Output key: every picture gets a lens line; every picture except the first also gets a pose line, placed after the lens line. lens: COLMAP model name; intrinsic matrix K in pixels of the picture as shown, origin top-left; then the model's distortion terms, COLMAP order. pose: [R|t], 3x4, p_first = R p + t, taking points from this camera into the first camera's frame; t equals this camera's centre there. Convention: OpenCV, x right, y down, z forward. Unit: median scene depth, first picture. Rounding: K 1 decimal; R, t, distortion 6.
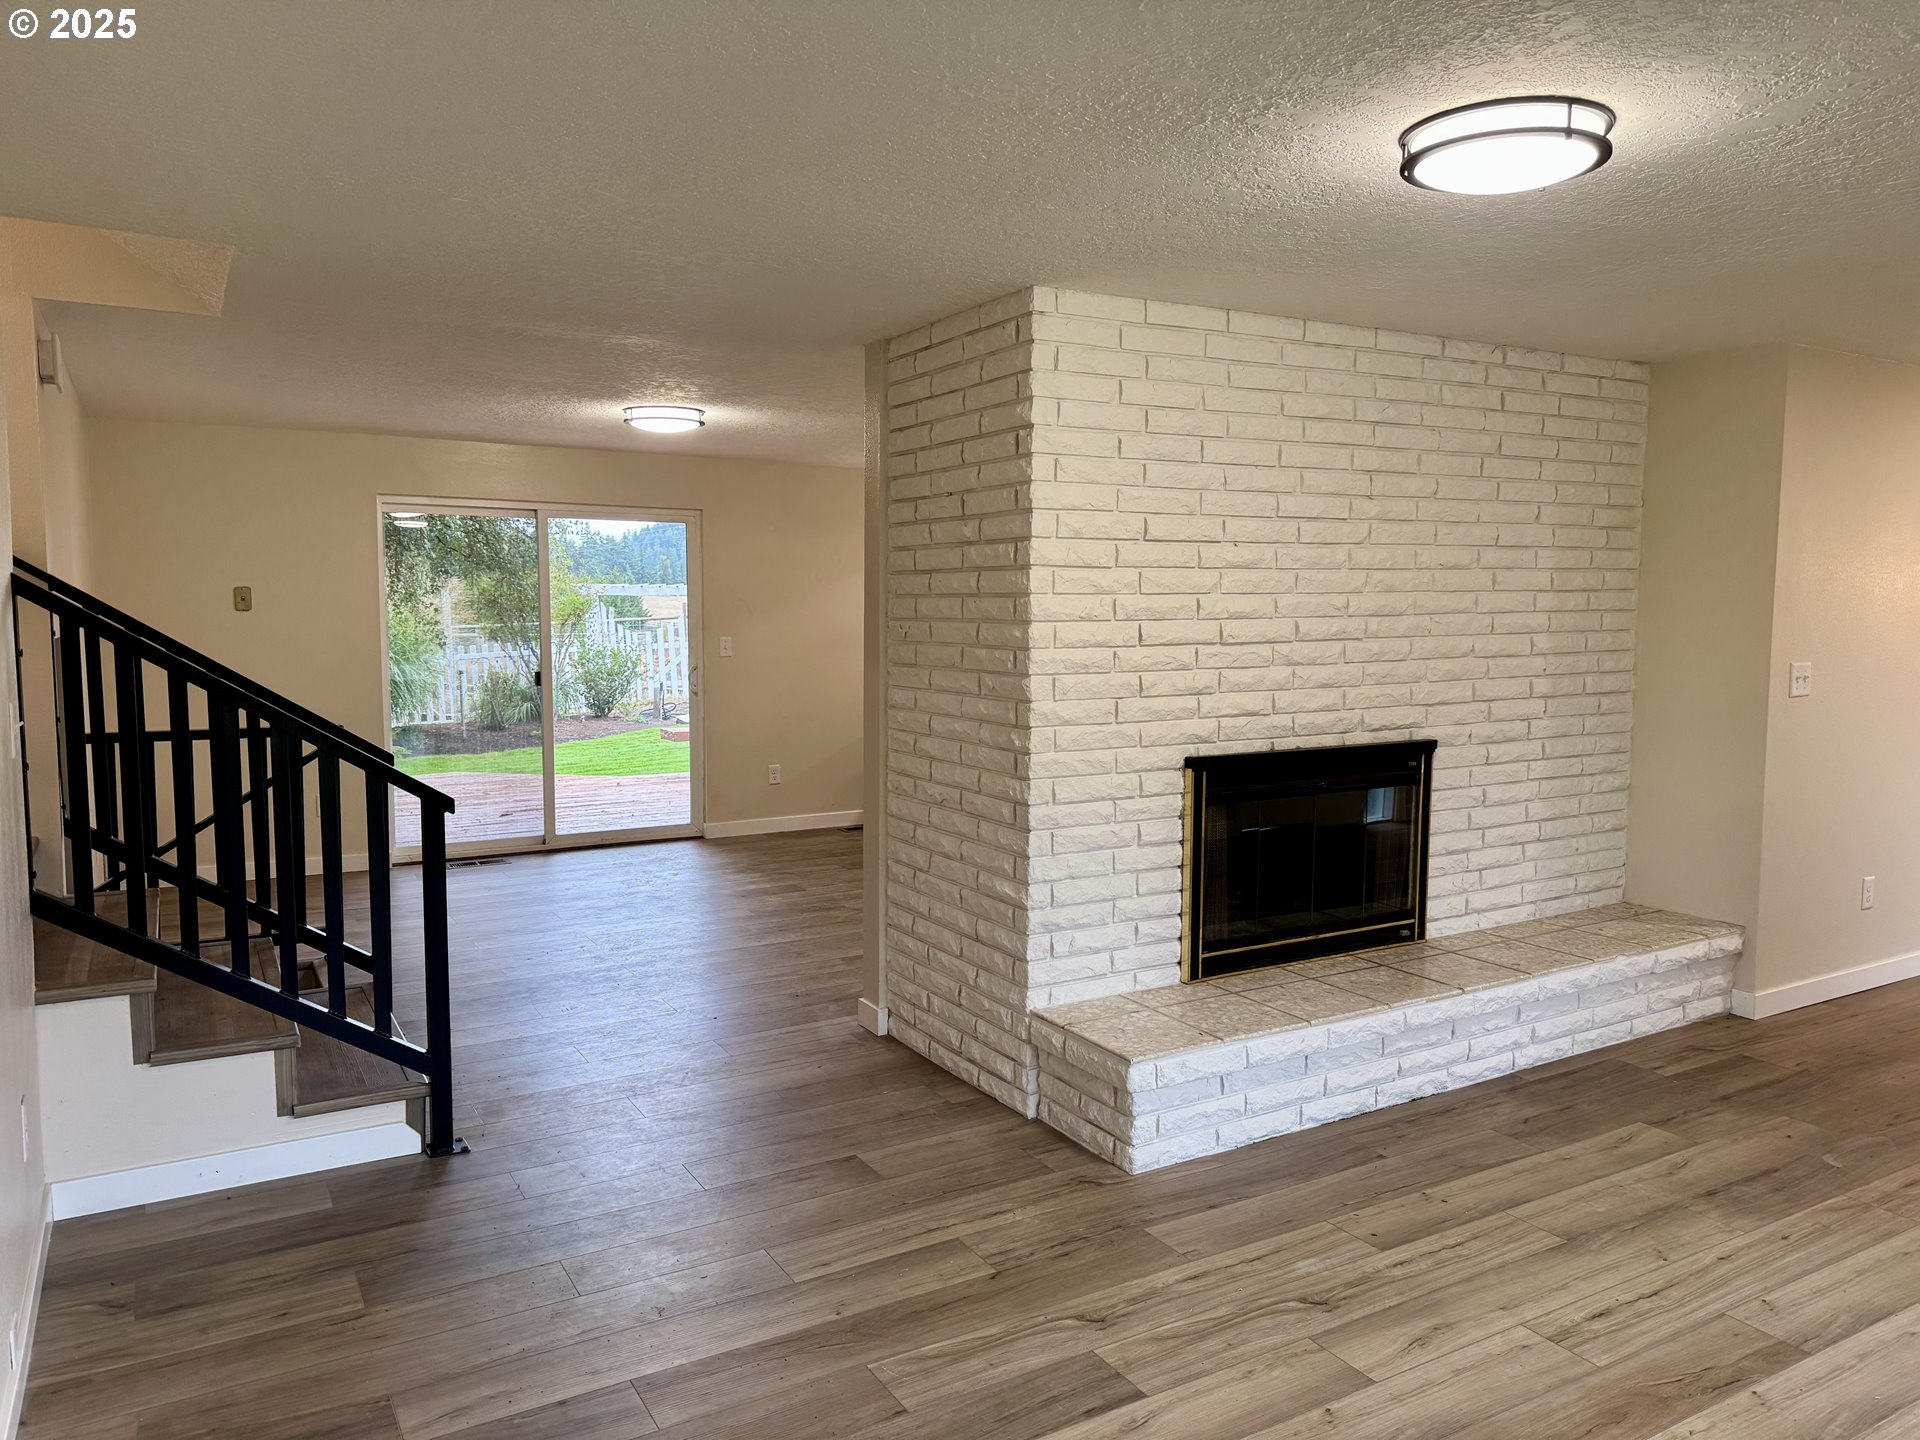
lens RADIAL K [[1349.0, 0, 965.5], [0, 1349.0, 715.1], [0, 0, 1]] dist [0.001836, -0.013499]
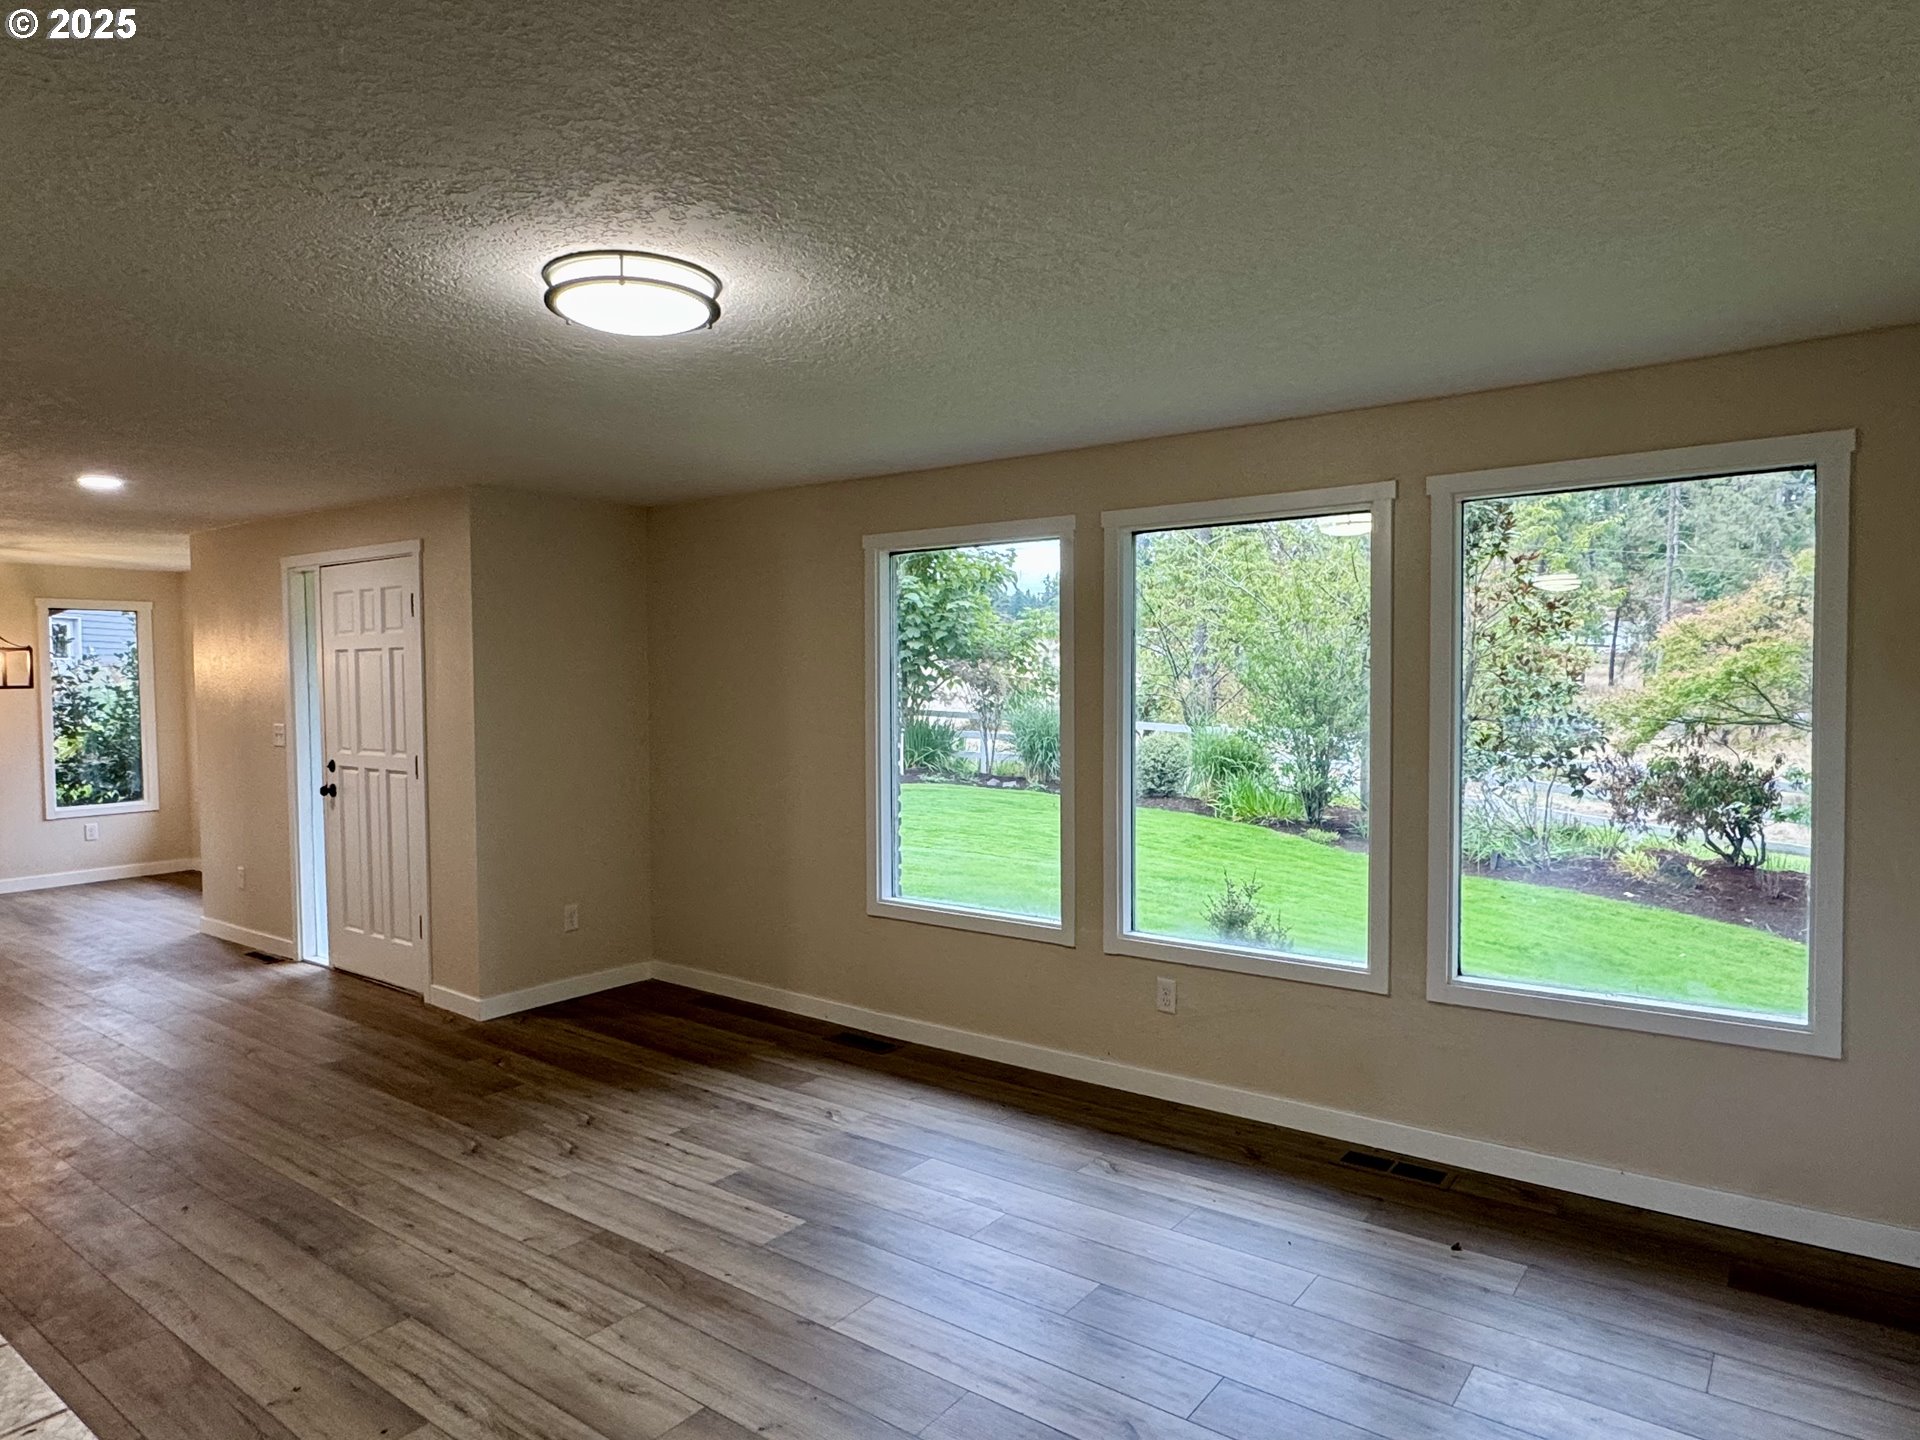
lens RADIAL K [[1207.6, 0, 967.2], [0, 1207.6, 726.1], [0, 0, 1]] dist [0.003853, 0.001531]
pose [[-0.396334, -0.035346, 0.917426, -0.537753], [0.086535, 0.993372, 0.075656, -0.076666], [-0.914019, 0.109375, -0.390648, 0.963060]]
